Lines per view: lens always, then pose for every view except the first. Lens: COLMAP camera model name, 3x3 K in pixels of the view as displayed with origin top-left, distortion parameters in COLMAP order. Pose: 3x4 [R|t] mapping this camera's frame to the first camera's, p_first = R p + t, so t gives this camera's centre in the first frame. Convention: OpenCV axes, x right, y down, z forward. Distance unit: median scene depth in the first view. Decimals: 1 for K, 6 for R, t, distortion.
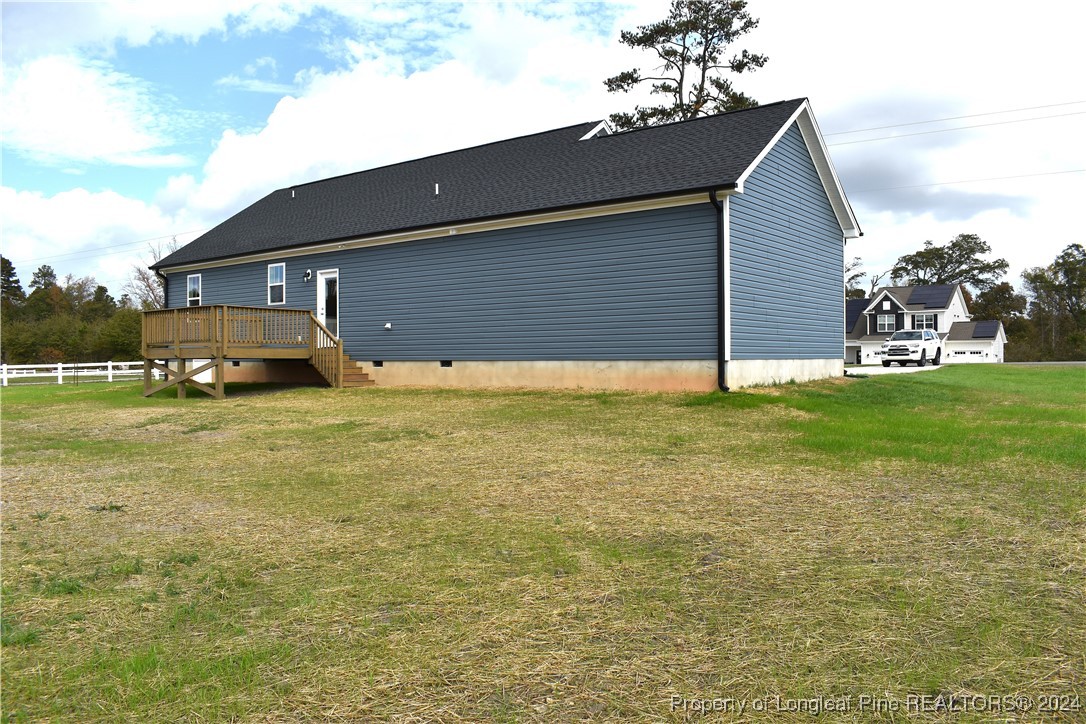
lens RADIAL K [[851.8, 0, 538.9], [0, 851.8, 366.0], [0, 0, 1]] dist [-0.067372, 0.006638]
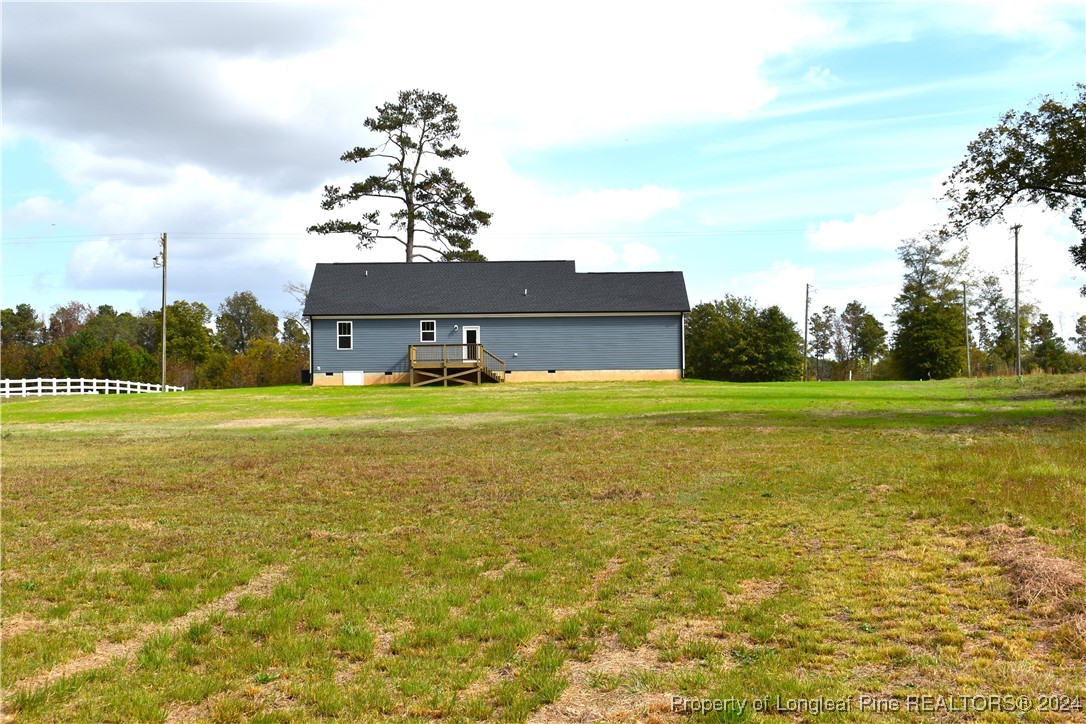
lens RADIAL K [[1424.1, 0, 541.9], [0, 1424.1, 371.5], [0, 0, 1]] dist [-0.013573, 0.000000]
pose [[0.784613, 0.009595, 0.619912, -2.197197], [0.014134, 0.999344, -0.033357, 0.109447], [-0.619825, 0.034934, 0.783962, -1.744913]]
